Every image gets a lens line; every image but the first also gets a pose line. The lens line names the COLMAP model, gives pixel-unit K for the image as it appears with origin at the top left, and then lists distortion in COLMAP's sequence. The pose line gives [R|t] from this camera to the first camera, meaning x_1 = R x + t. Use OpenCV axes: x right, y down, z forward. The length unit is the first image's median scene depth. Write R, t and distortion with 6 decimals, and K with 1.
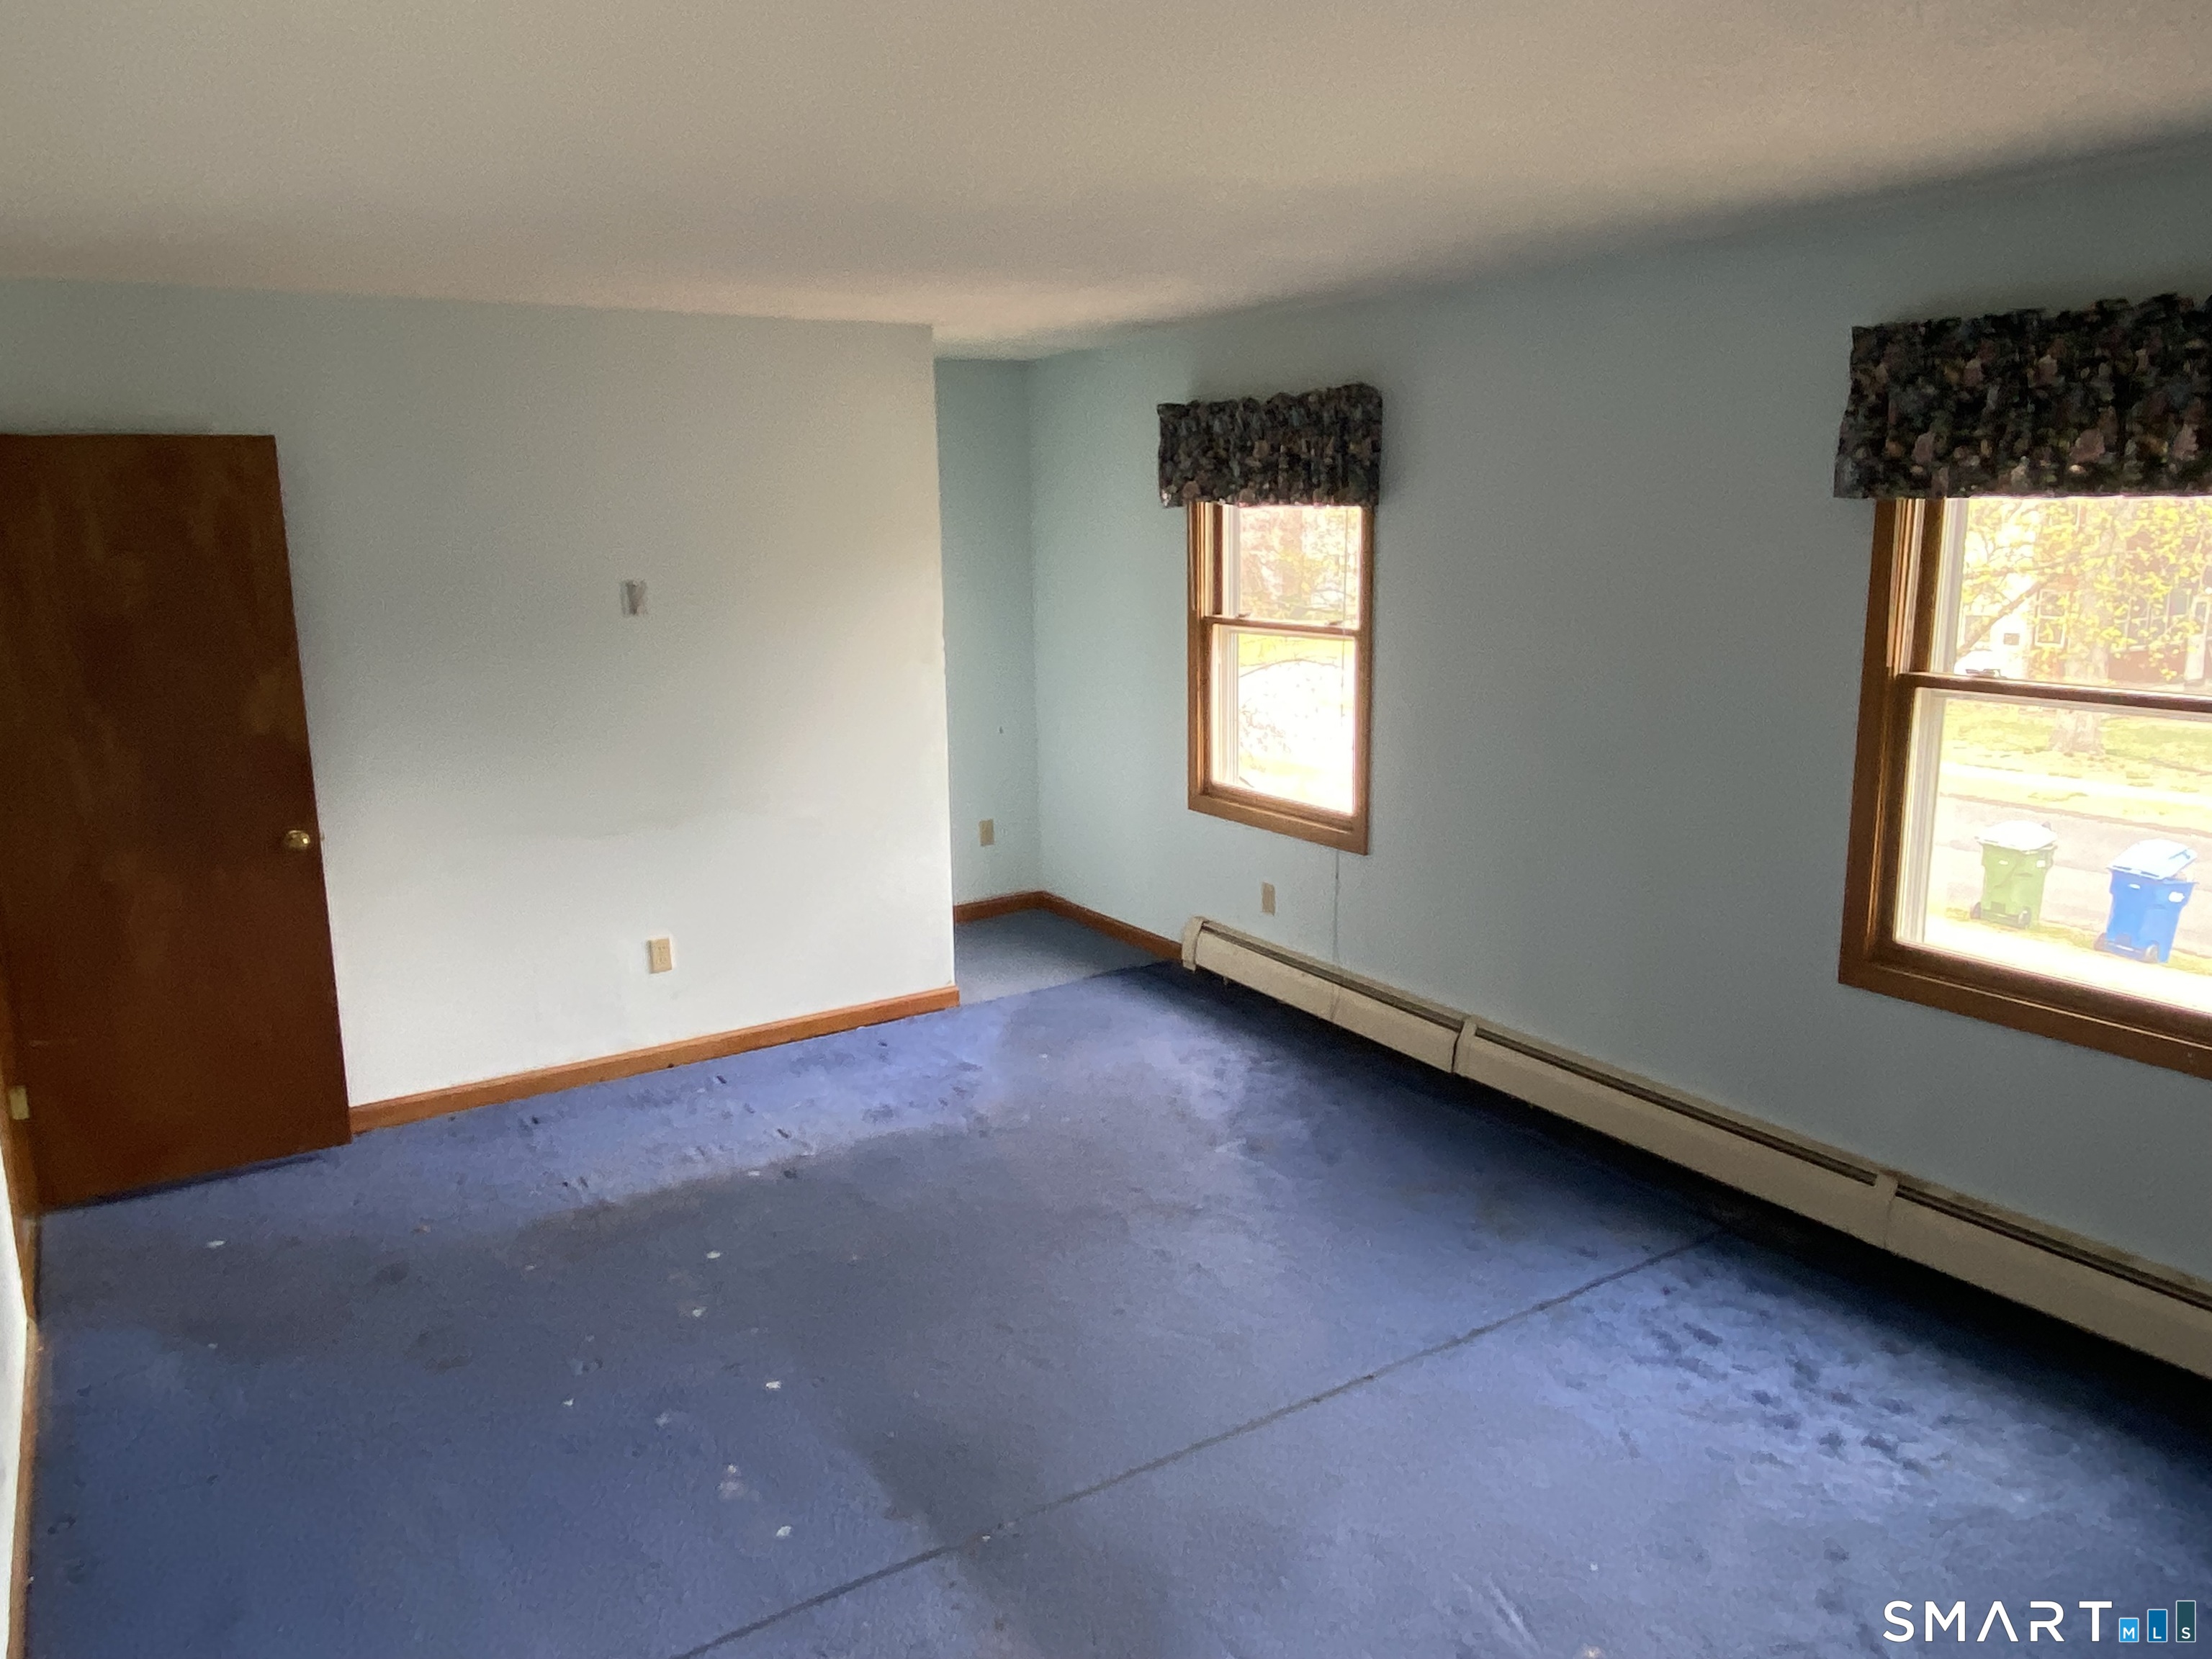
lens RADIAL K [[1593.9, 0, 1106.0], [0, 1593.9, 829.5], [0, 0, 1]] dist [0.102826, -0.113735]
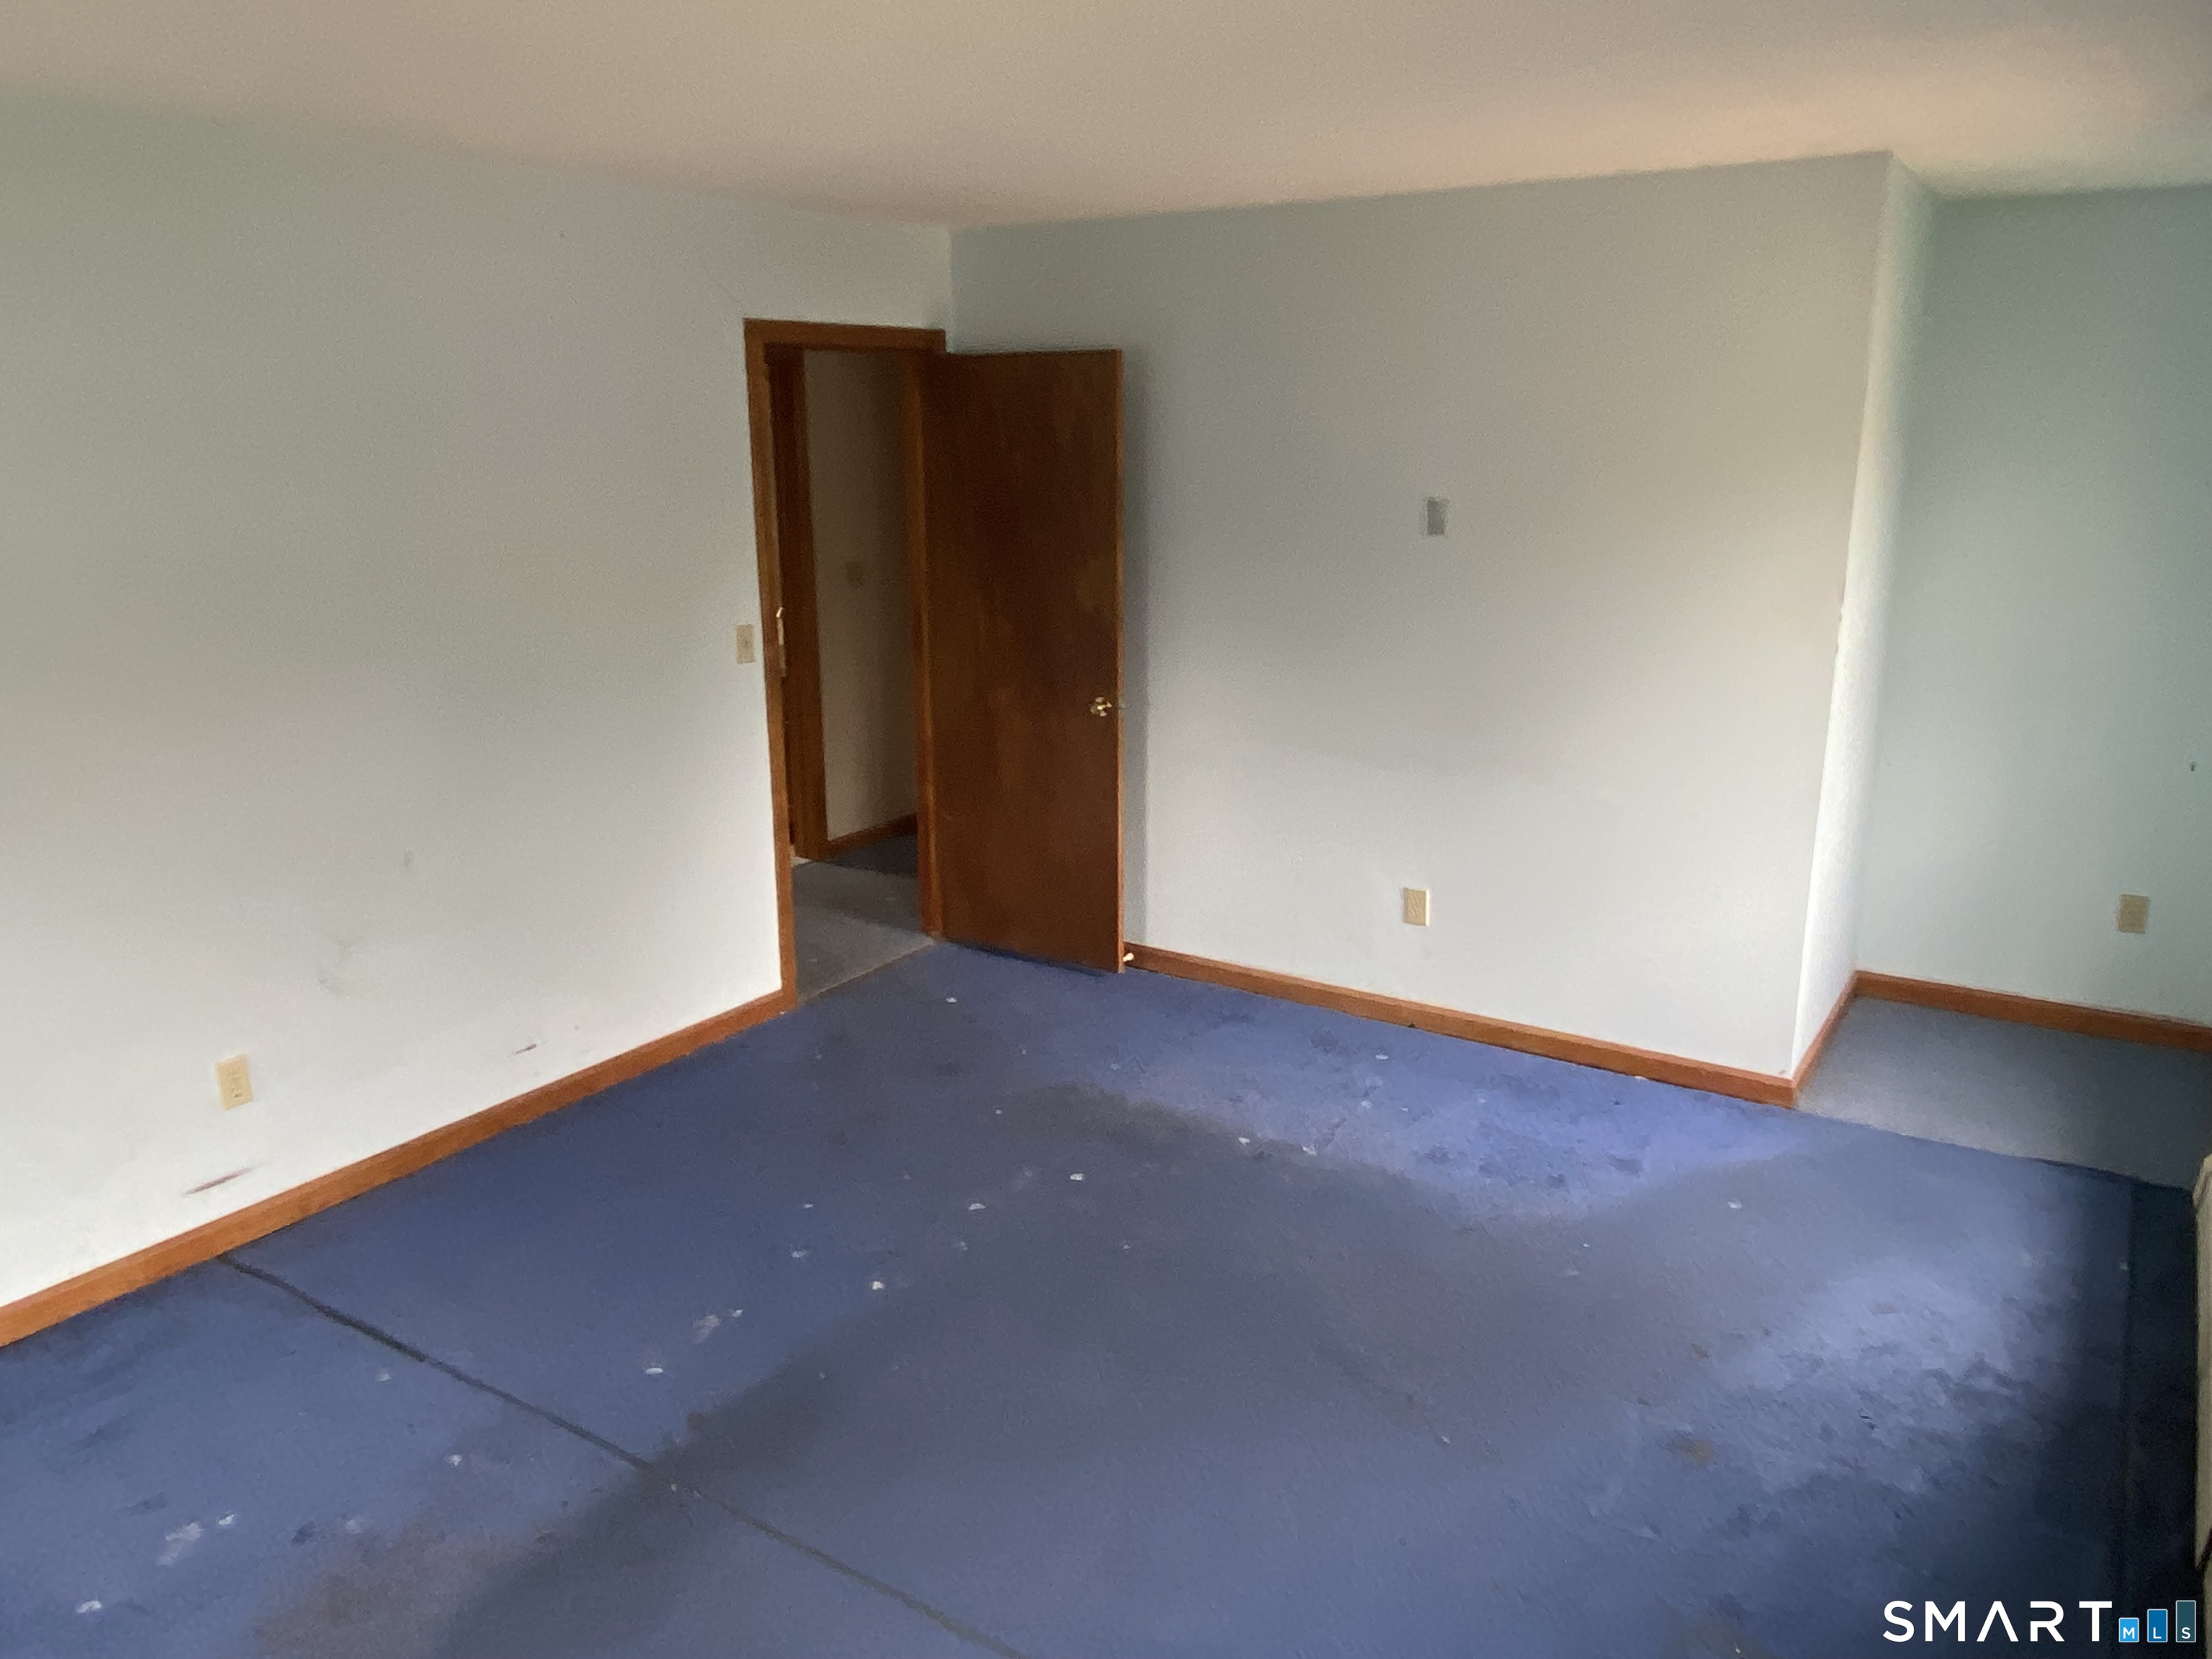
lens RADIAL K [[1593.9, 0, 1106.0], [0, 1593.9, 829.5], [0, 0, 1]] dist [0.102826, -0.113735]
pose [[0.408714, 0.248845, -0.878083, 0.468969], [-0.189754, 0.964256, 0.184943, -0.105866], [0.892718, 0.091031, 0.441324, 0.448105]]
